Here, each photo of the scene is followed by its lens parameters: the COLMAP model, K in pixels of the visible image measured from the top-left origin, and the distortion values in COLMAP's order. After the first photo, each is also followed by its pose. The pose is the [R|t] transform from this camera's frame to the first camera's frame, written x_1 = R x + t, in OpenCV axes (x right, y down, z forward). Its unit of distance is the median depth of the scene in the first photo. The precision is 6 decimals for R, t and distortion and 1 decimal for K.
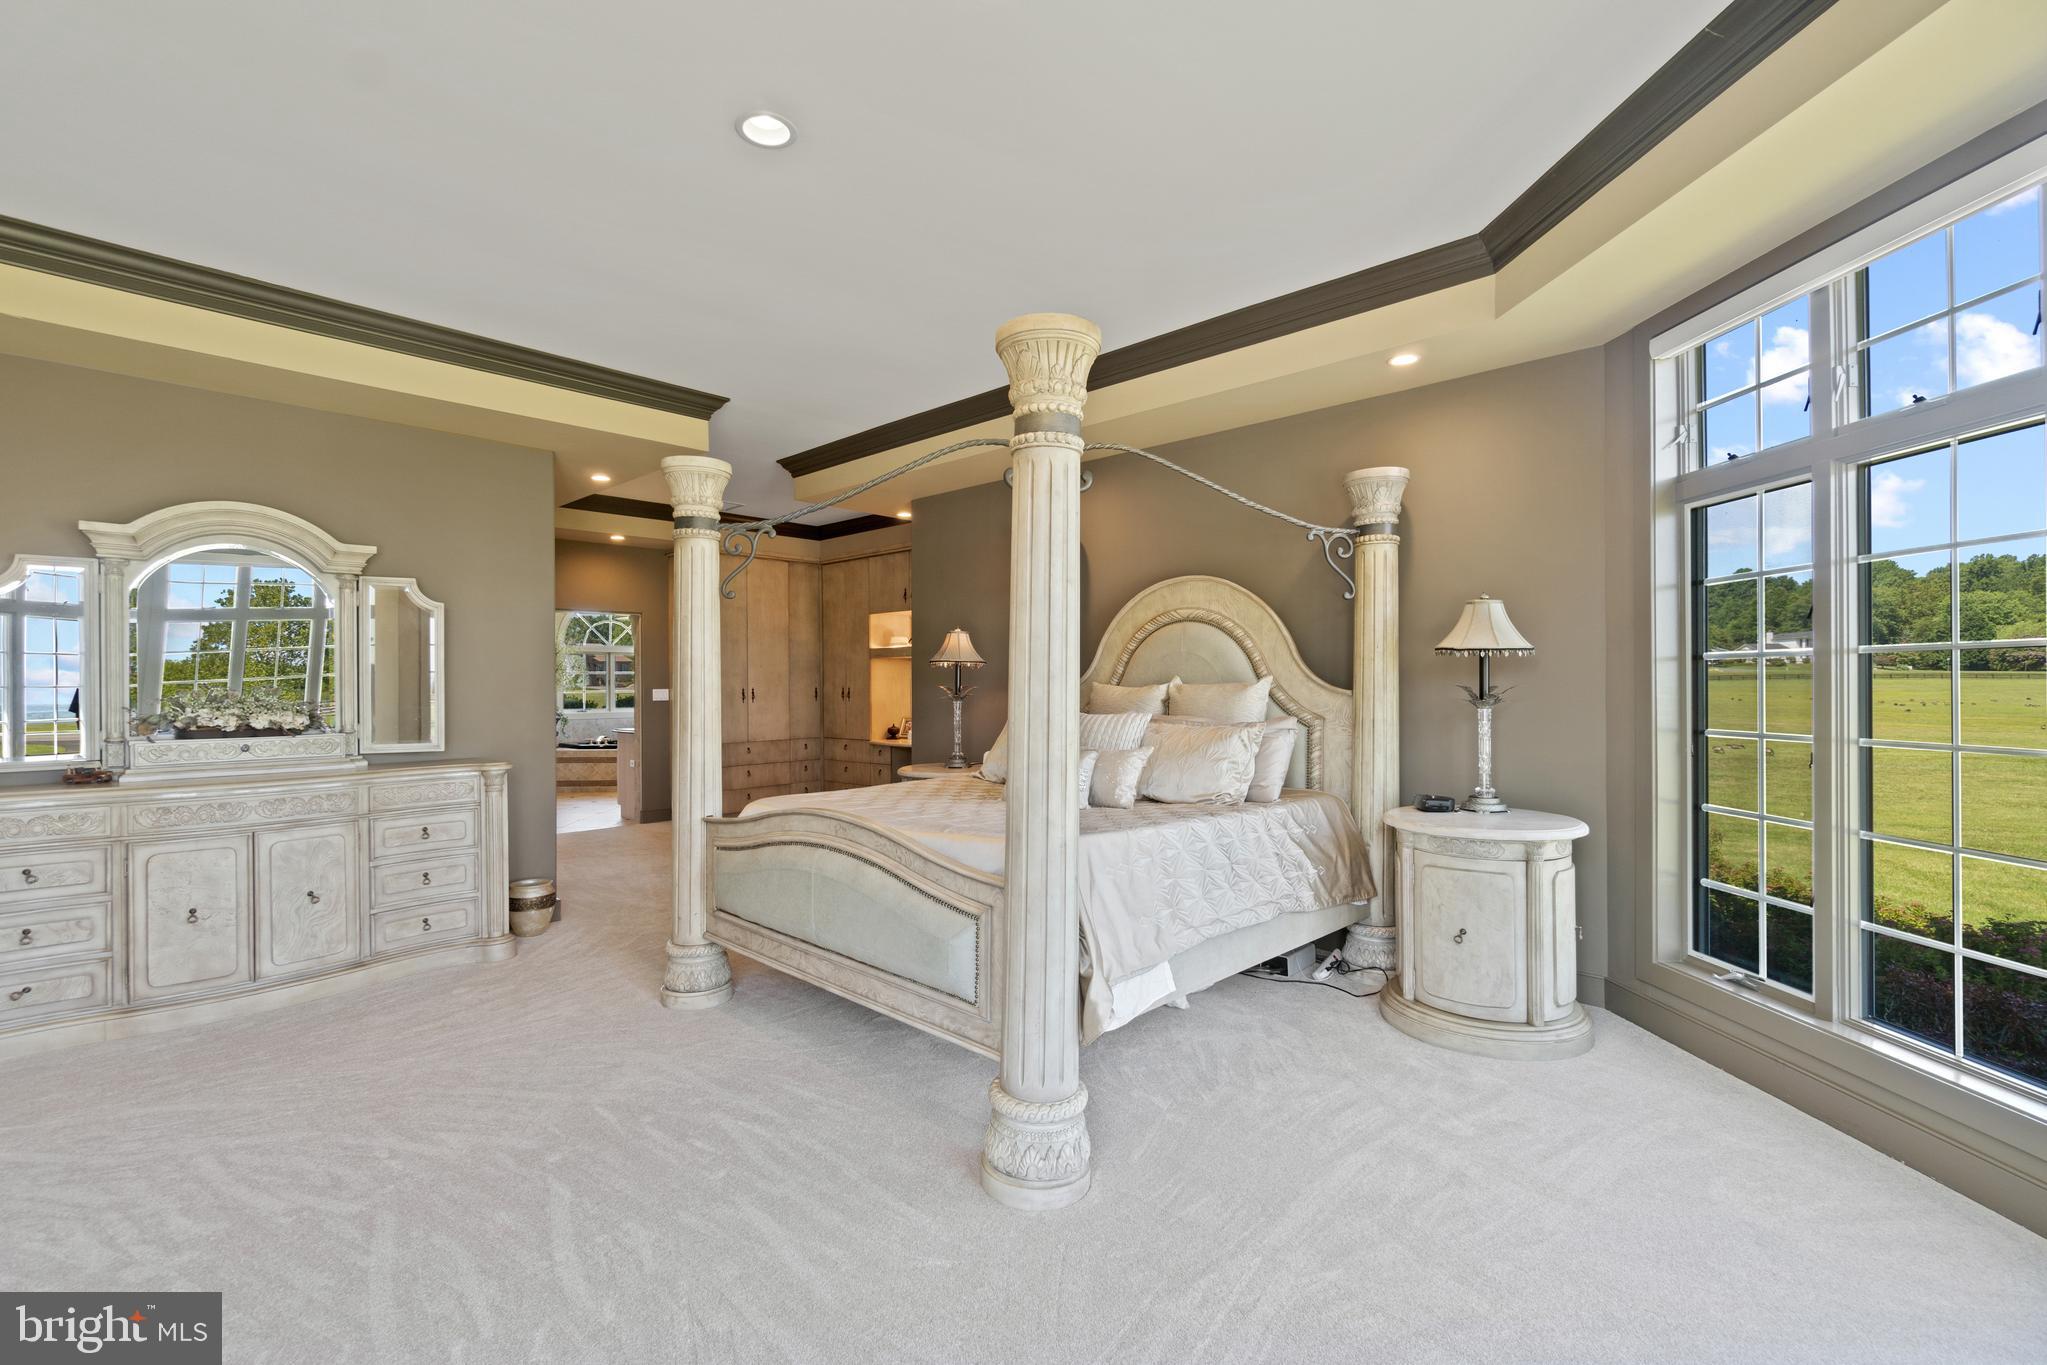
lens RADIAL K [[896.0, 0, 1024.6], [0, 896.0, 679.7], [0, 0, 1]] dist [0.003226, 0.000144]
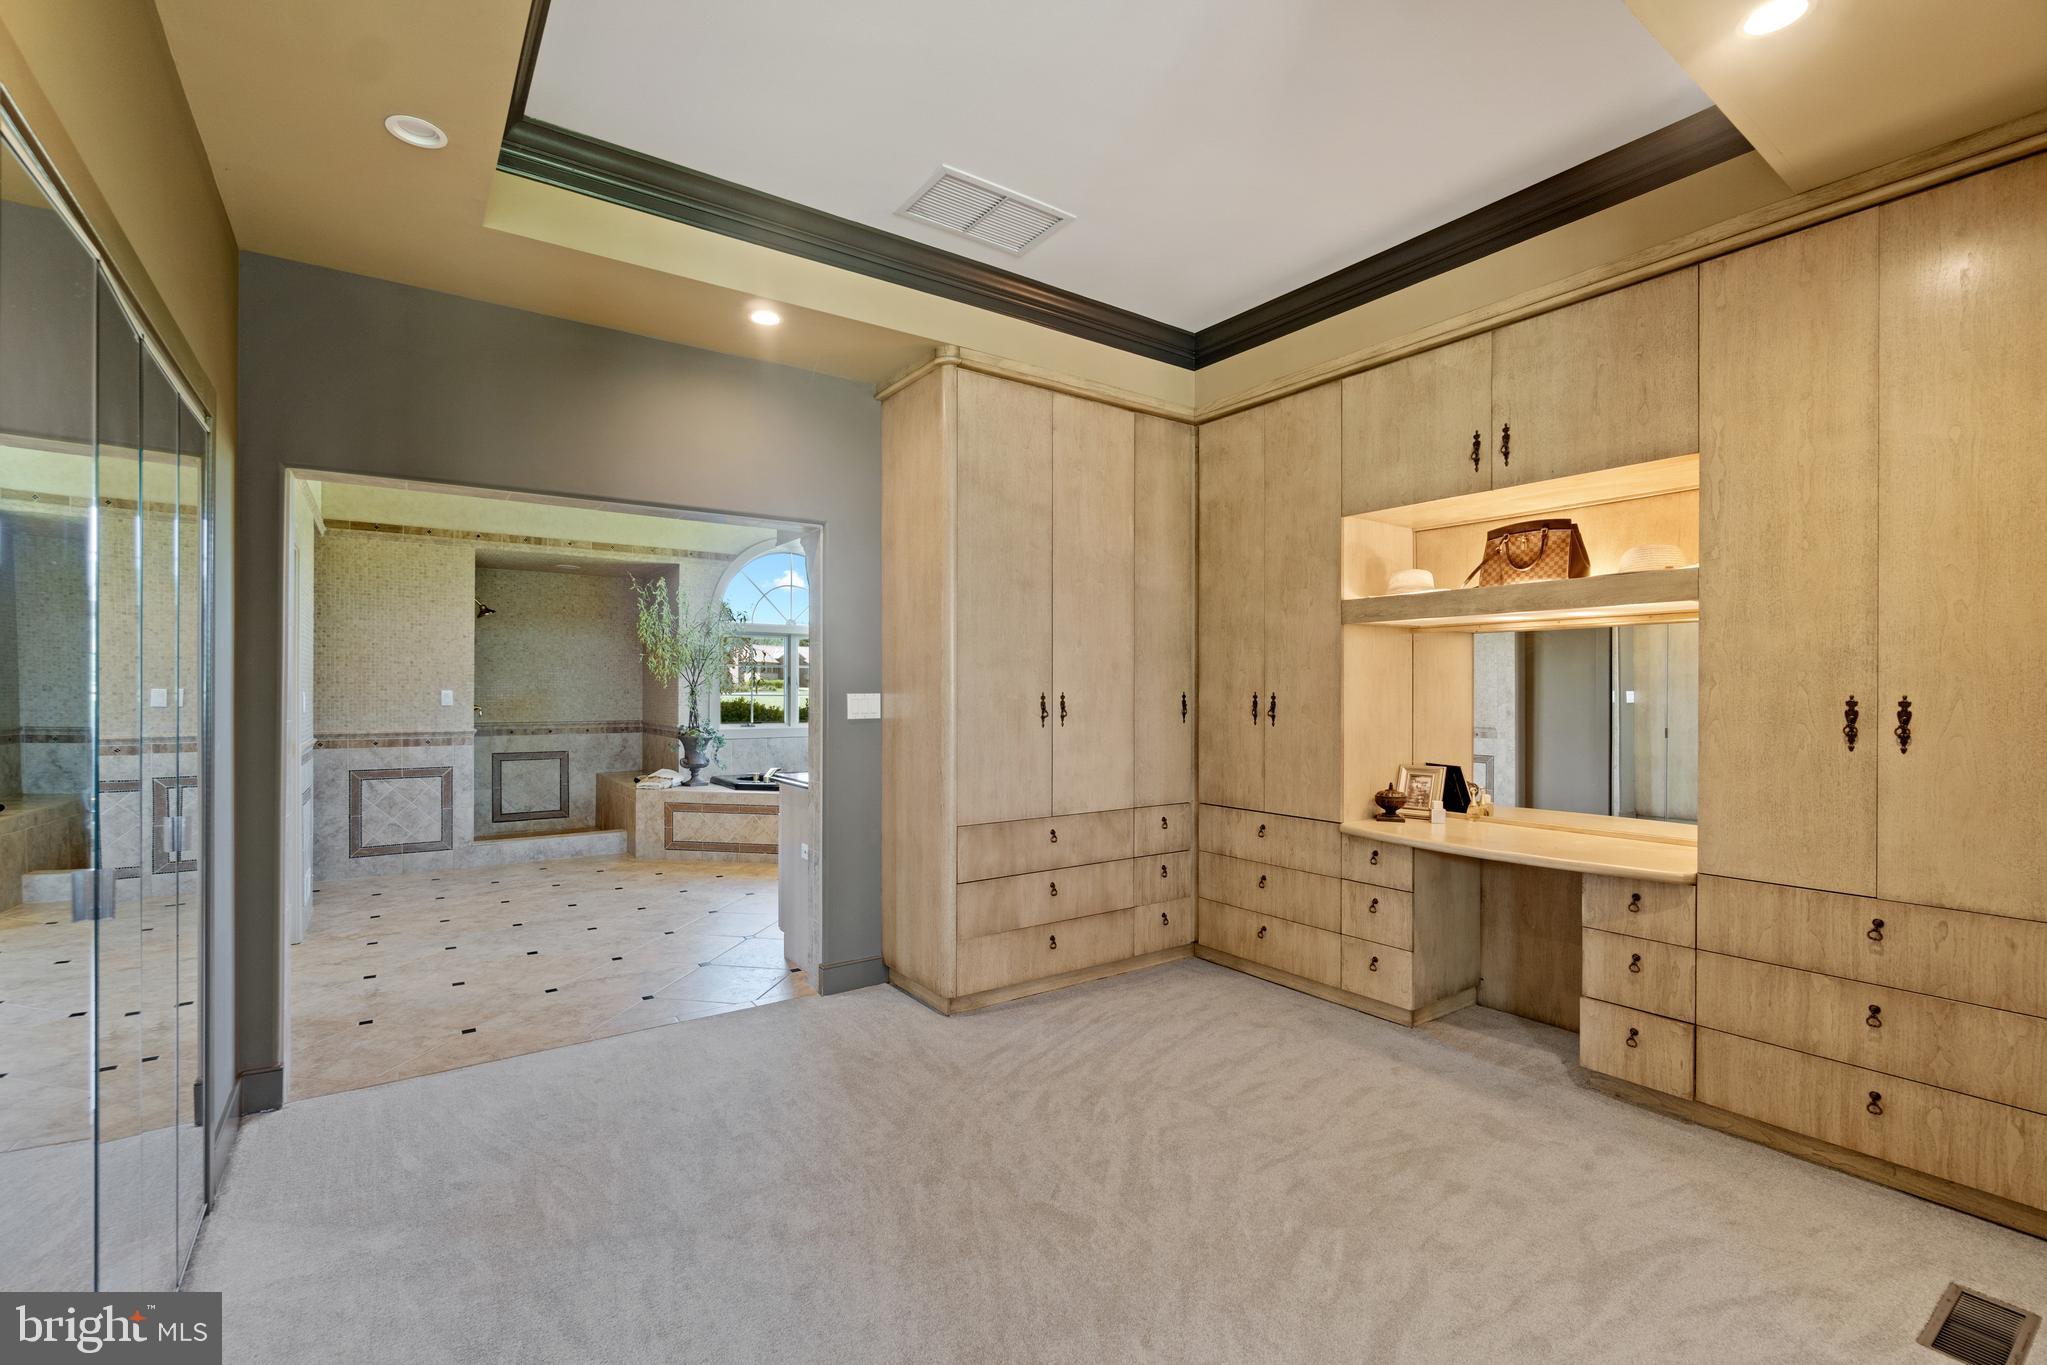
lens RADIAL K [[896.0, 0, 1024.5], [0, 896.0, 690.4], [0, 0, 1]] dist [0.003226, 0.000144]
pose [[0.978949, 0.008431, -0.203933, -0.226121], [-0.007552, 0.999959, 0.005086, 0.005663], [0.203968, -0.003439, 0.978972, 0.554090]]
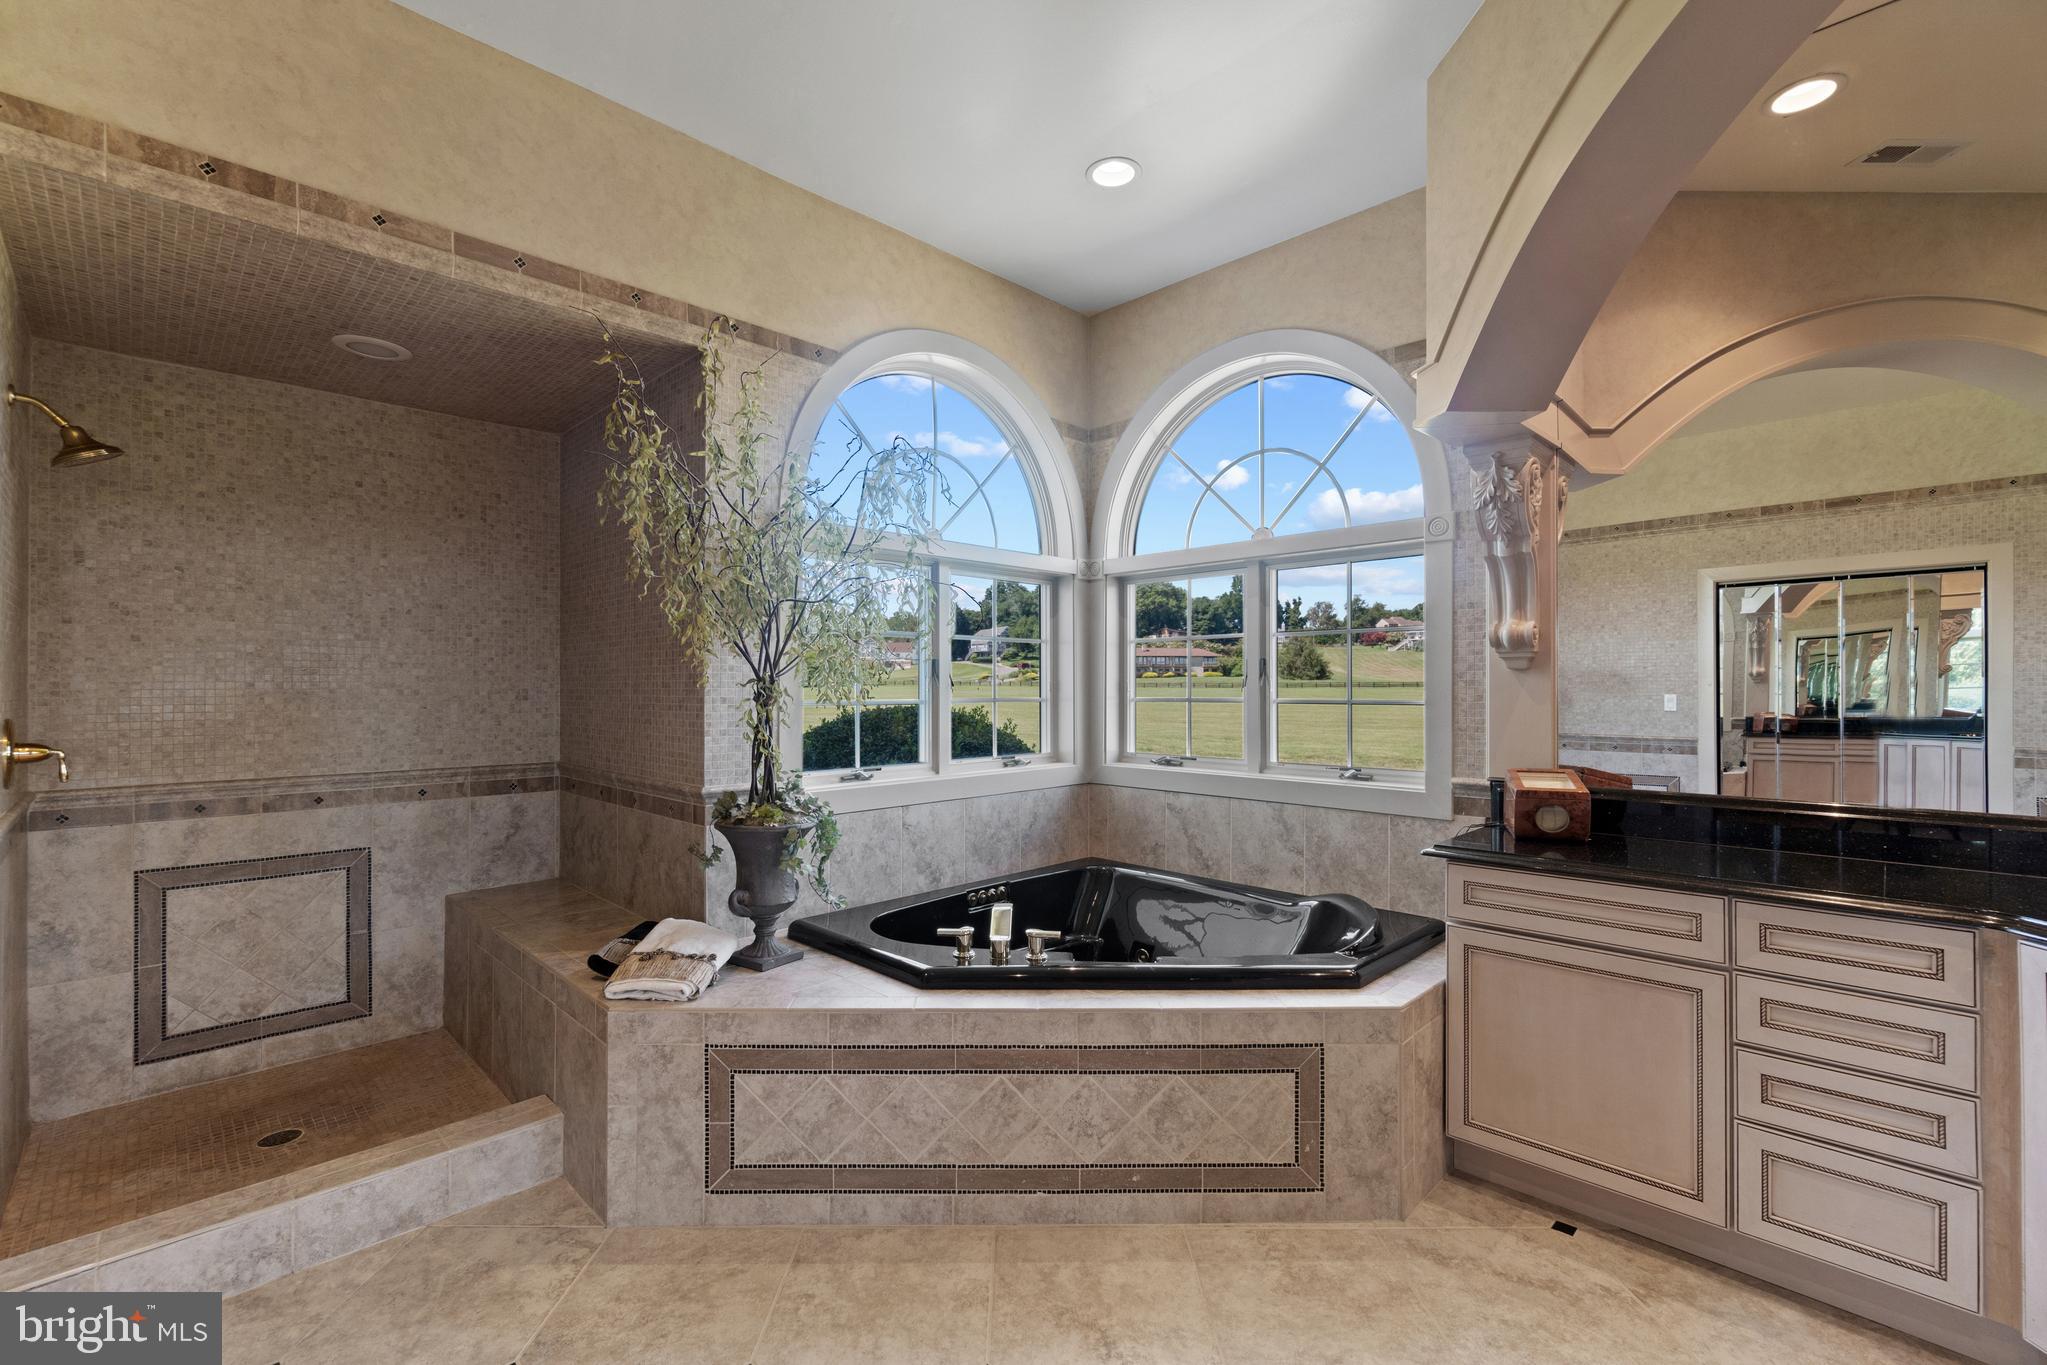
lens RADIAL K [[896.0, 0, 1021.7], [0, 896.0, 676.5], [0, 0, 1]] dist [0.003226, 0.000144]
pose [[0.998994, 0.001978, -0.044800, -0.594123], [-0.002326, 0.999967, -0.007731, 0.009077], [0.044784, 0.007828, 0.998966, 1.010482]]
